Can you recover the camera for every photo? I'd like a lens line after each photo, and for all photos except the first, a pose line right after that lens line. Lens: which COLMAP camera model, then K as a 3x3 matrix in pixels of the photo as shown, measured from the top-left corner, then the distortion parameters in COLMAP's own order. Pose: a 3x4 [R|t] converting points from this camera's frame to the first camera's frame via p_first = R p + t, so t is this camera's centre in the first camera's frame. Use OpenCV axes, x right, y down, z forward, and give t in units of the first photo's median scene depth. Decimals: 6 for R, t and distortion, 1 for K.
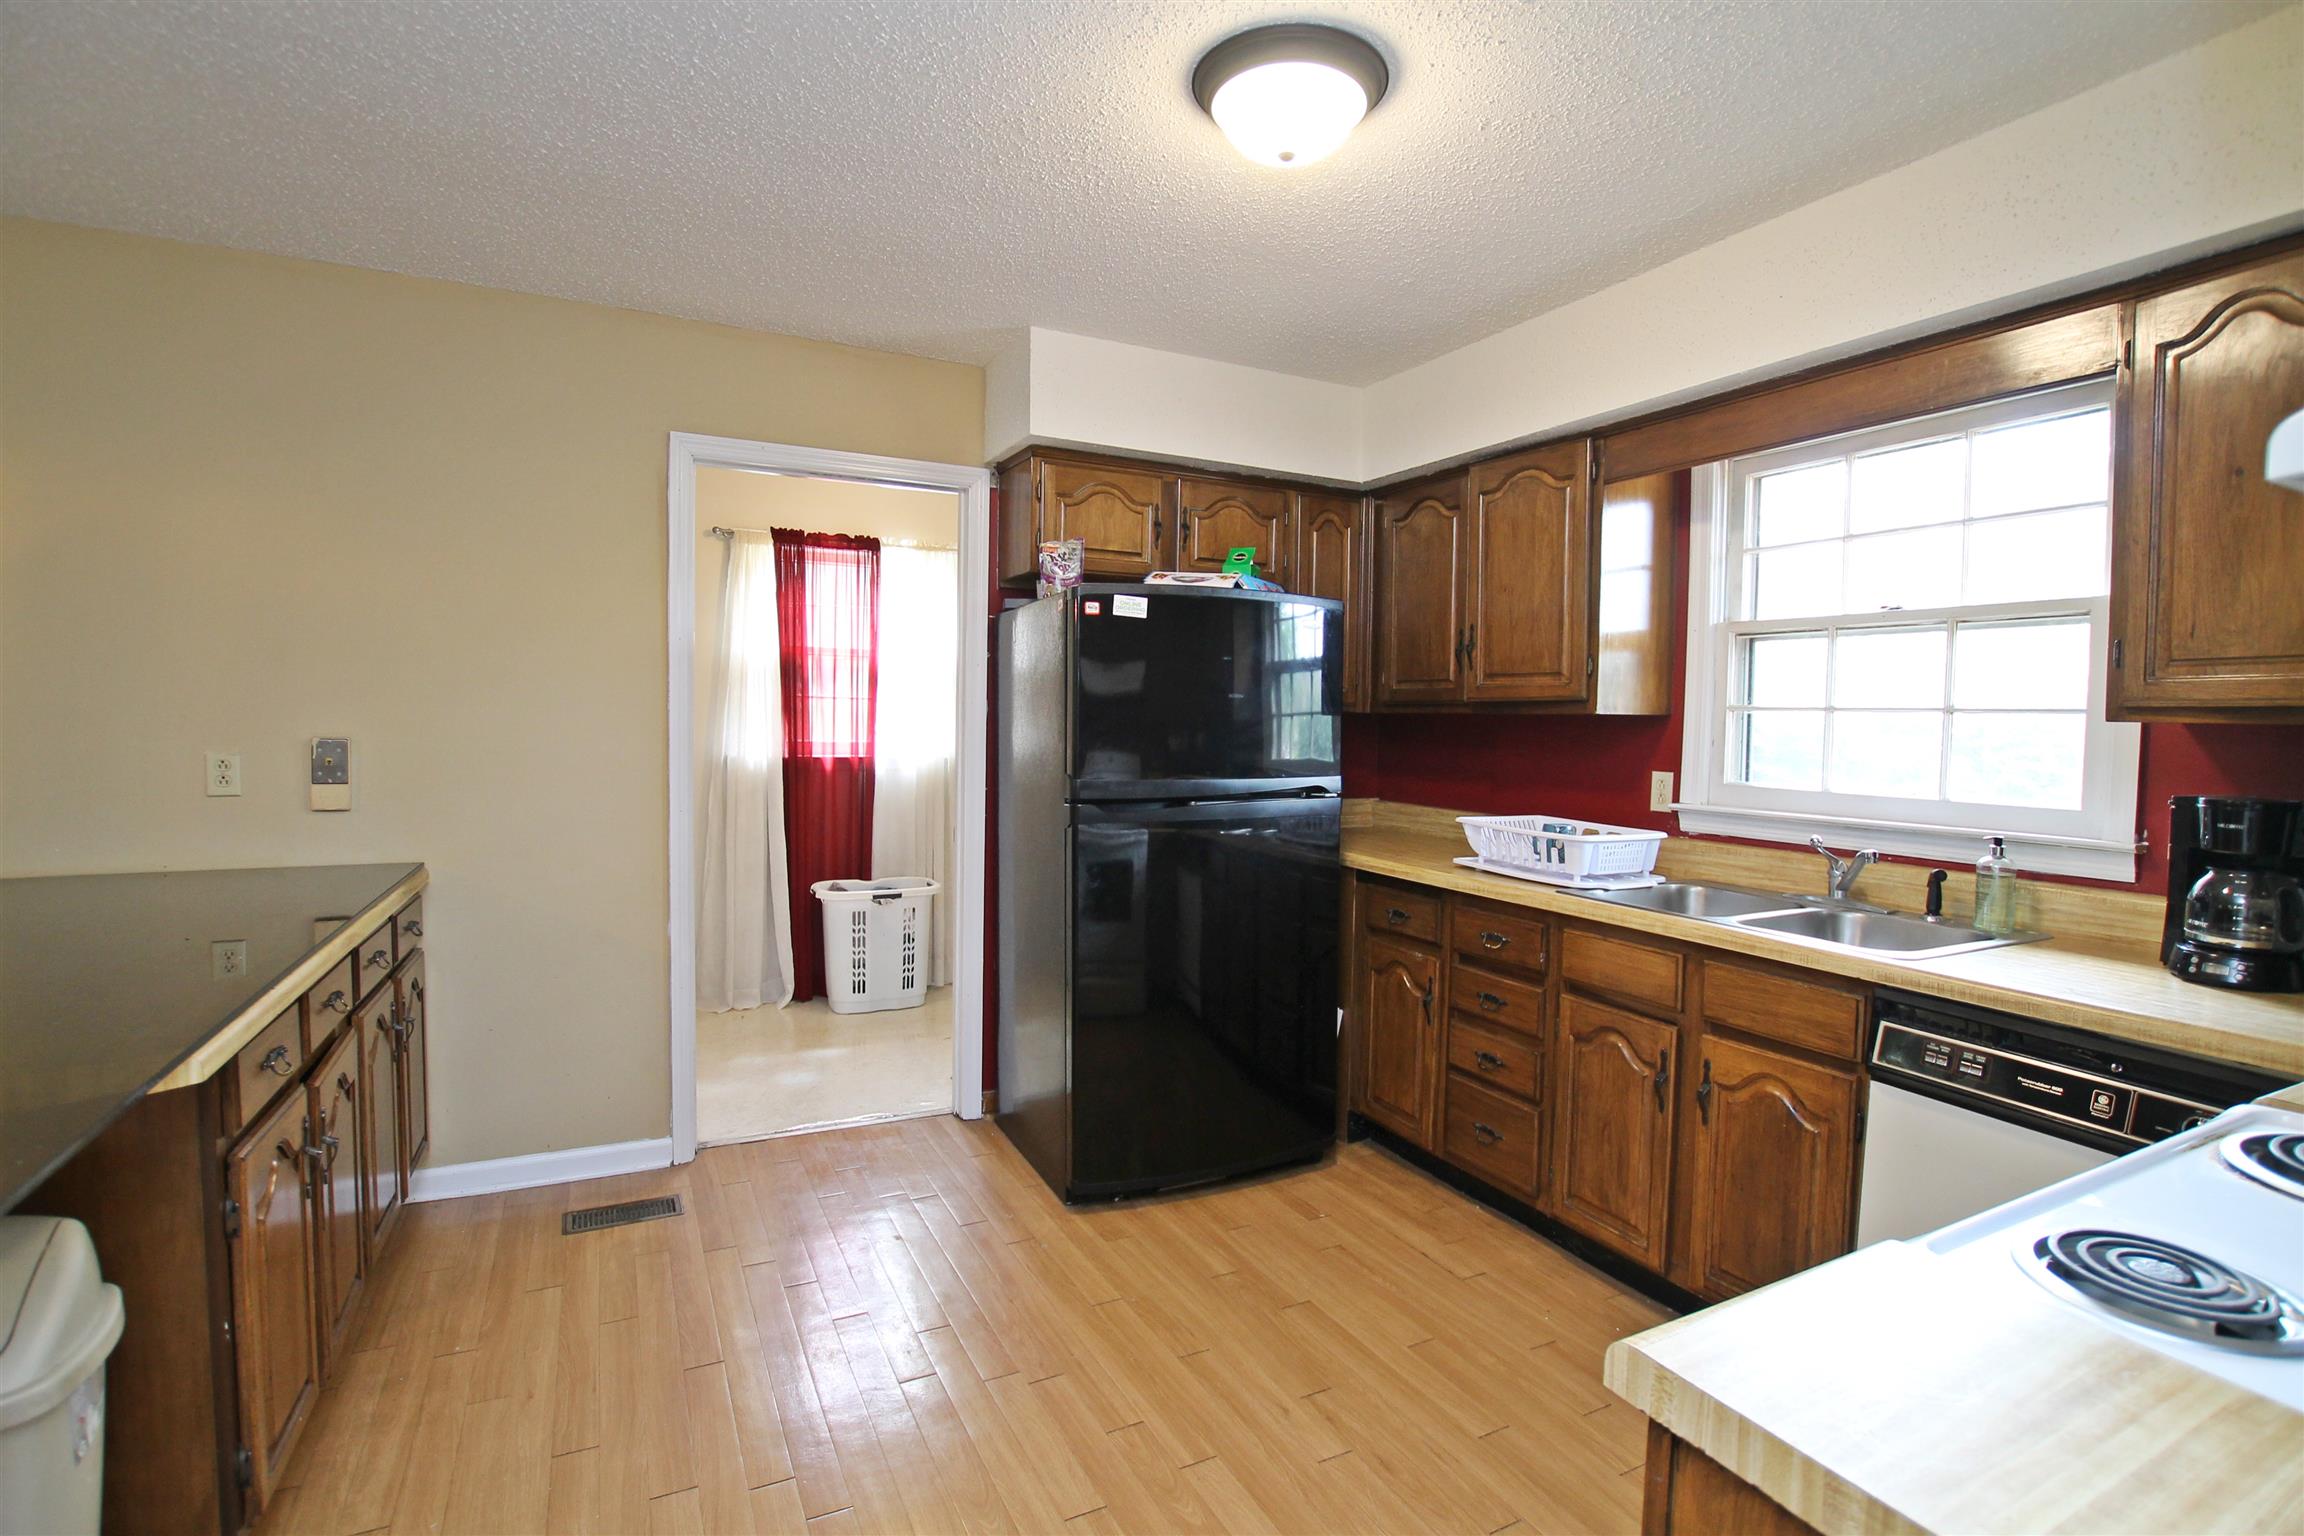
lens RADIAL K [[1076.9, 0, 1151.0], [0, 1076.9, 755.6], [0, 0, 1]] dist [-0.034603, 0.004504]
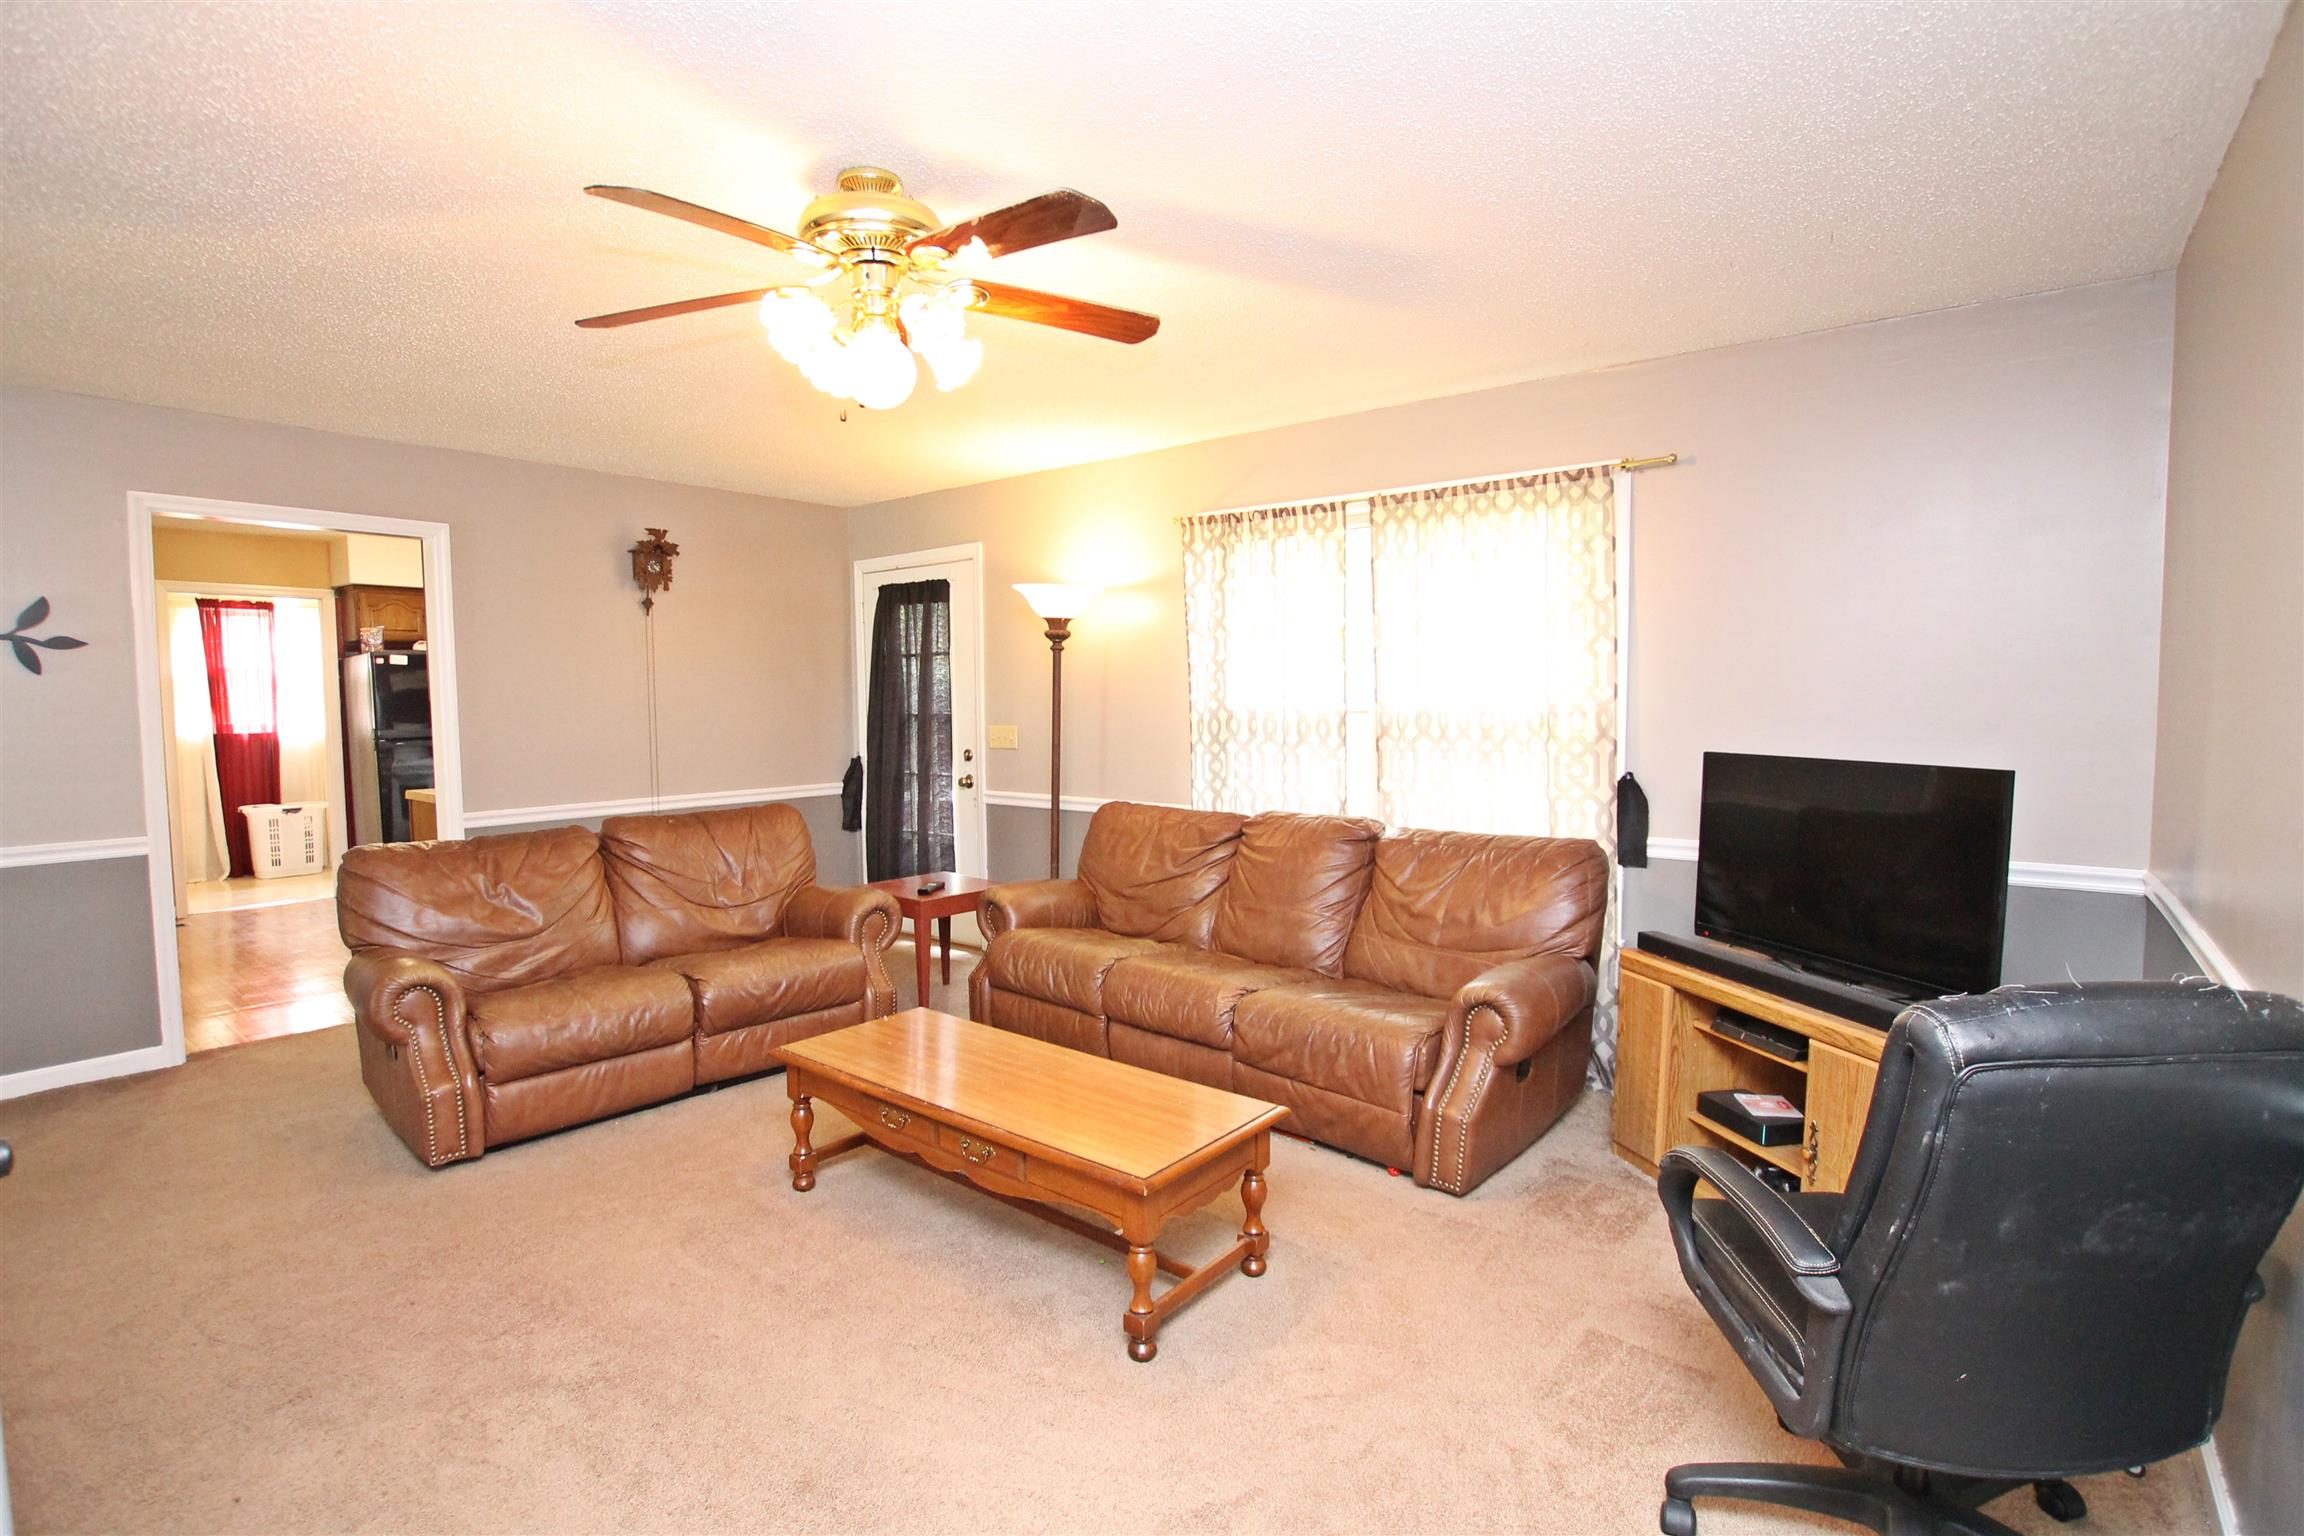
lens RADIAL K [[1076.9, 0, 1153.6], [0, 1076.9, 766.8], [0, 0, 1]] dist [-0.034603, 0.004504]
pose [[0.903124, -0.050093, 0.426448, 0.481161], [0.038565, 0.998621, 0.035632, 0.086109], [-0.427644, -0.015734, 0.903810, -1.890606]]
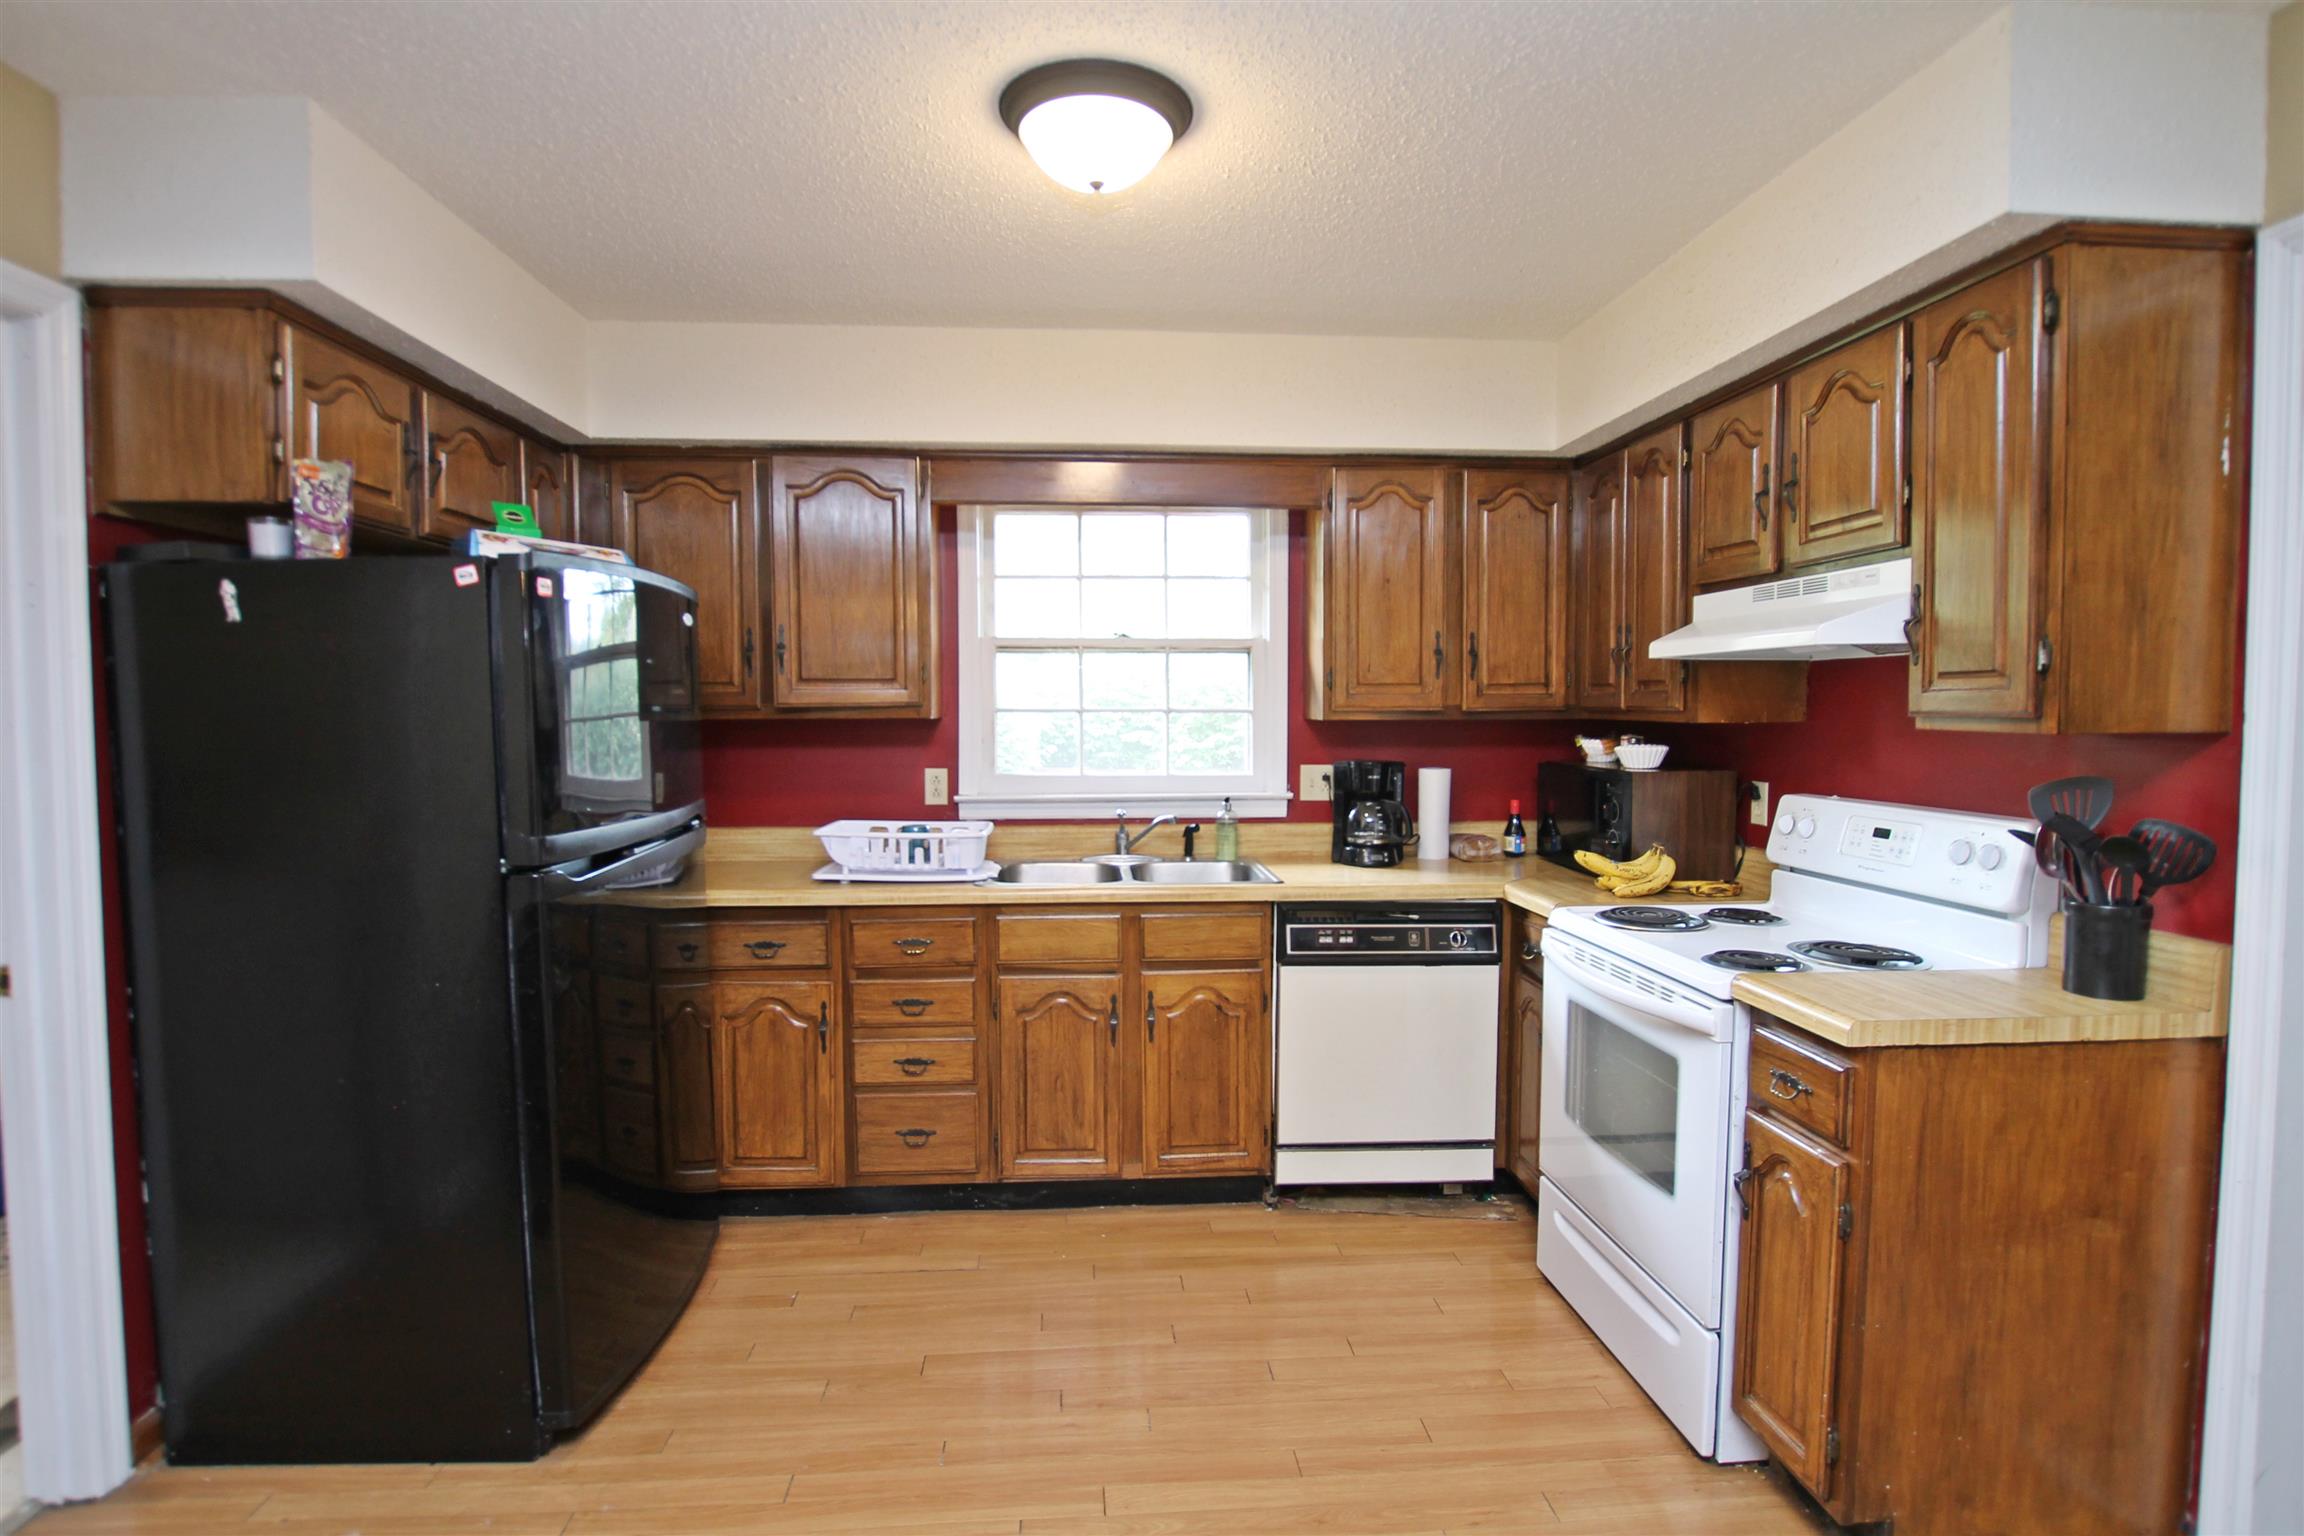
lens RADIAL K [[1166.8, 0, 1151.2], [0, 1166.8, 764.8], [0, 0, 1]] dist [-0.025489, 0.000309]
pose [[0.384845, -0.063708, 0.920780, -0.559933], [0.041465, 0.997801, 0.051706, -0.043041], [-0.922049, 0.018281, 0.386641, 0.339947]]
